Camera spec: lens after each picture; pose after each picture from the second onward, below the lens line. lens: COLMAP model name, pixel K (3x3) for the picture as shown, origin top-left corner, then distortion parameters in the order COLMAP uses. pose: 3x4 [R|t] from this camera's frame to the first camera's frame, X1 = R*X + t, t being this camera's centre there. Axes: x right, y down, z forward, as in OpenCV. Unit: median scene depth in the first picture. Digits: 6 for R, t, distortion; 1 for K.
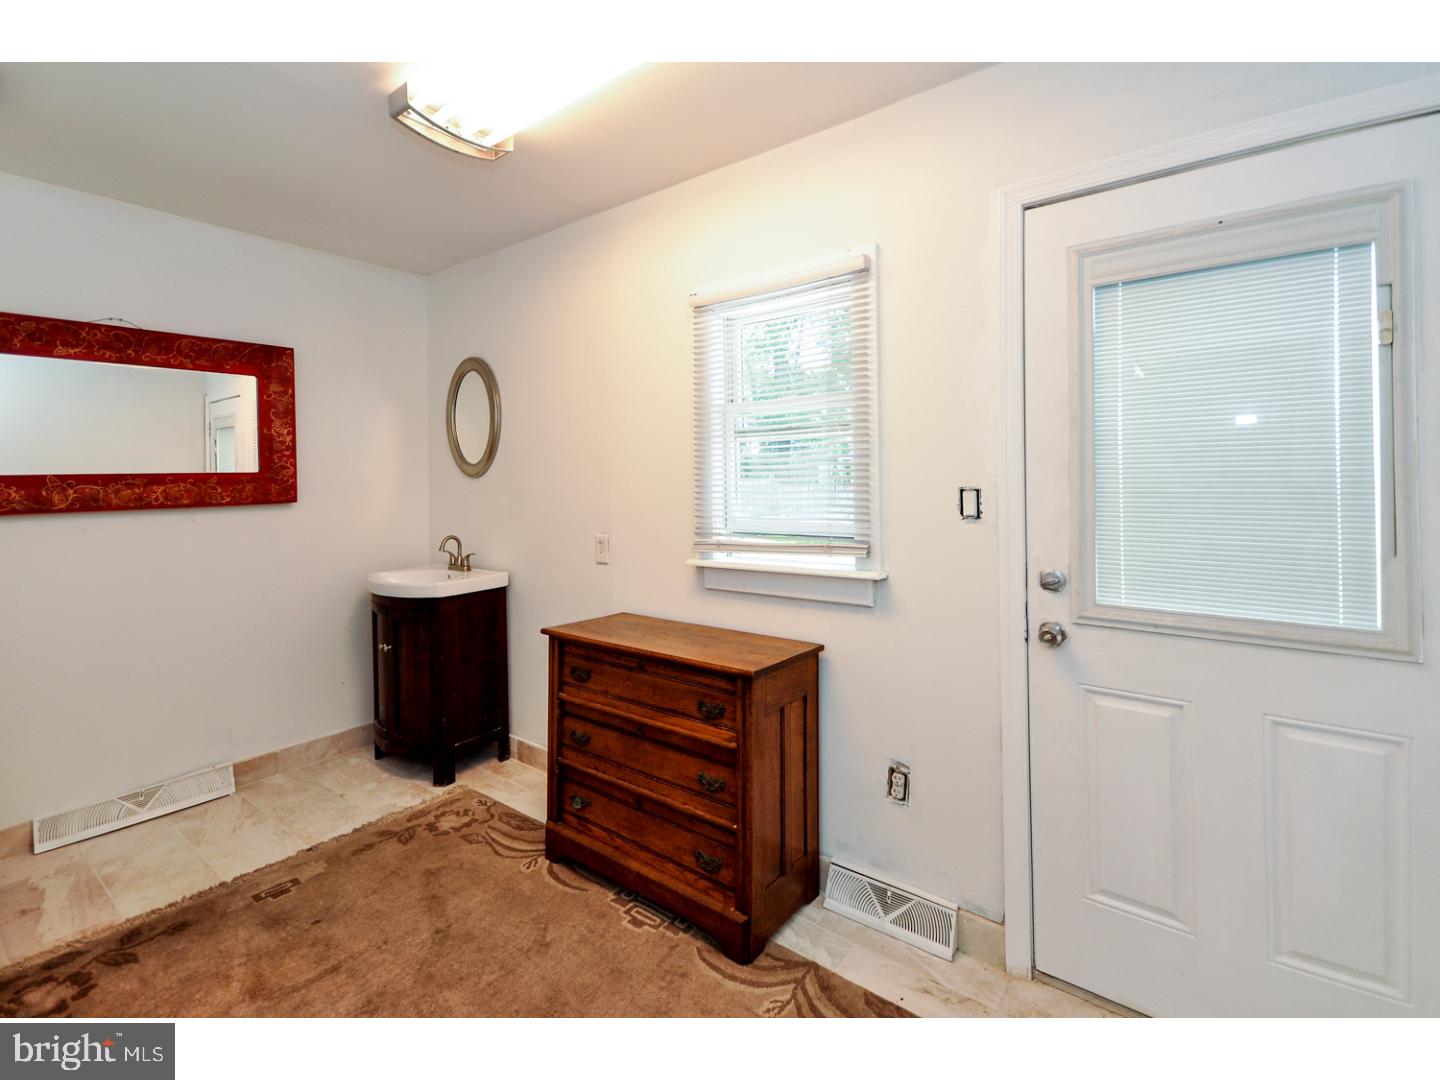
lens RADIAL K [[629.5, 0, 720.0], [0, 629.5, 540.0], [0, 0, 1]] dist [-0.000639, -0.000426]
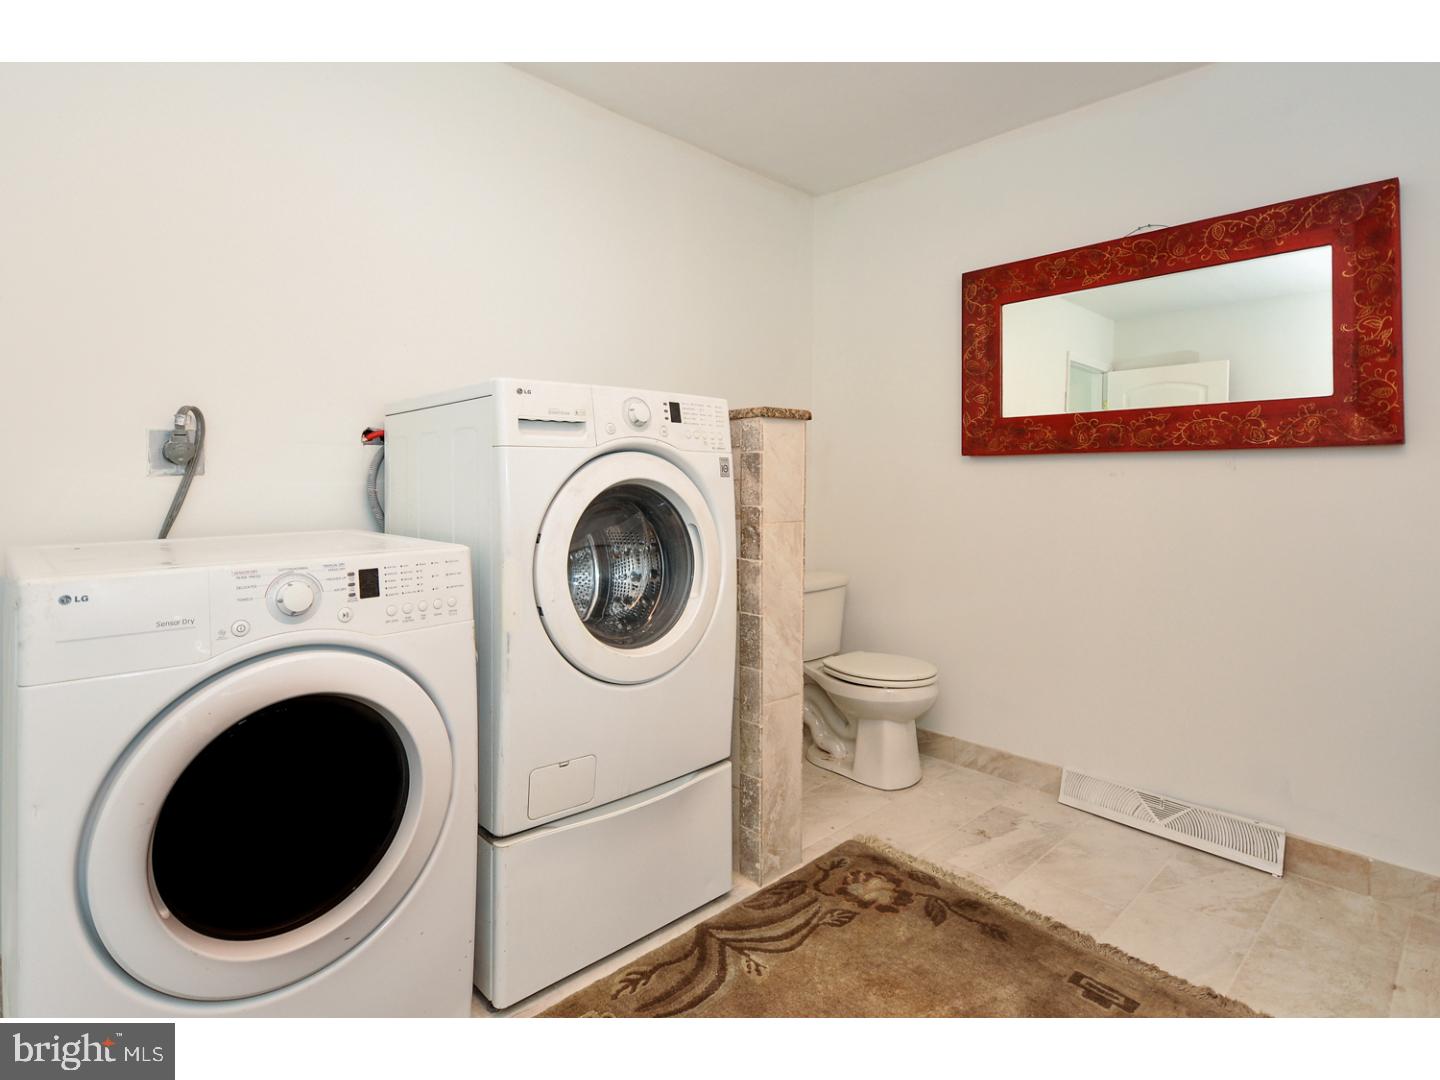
lens RADIAL K [[754.3, 0, 718.2], [0, 754.3, 492.7], [0, 0, 1]] dist [0.001965, 0.000698]
pose [[-0.186518, 0.023607, -0.982168, 0.143871], [-0.094448, 0.994650, 0.041843, 0.017307], [0.977901, 0.100568, -0.183291, 0.583357]]
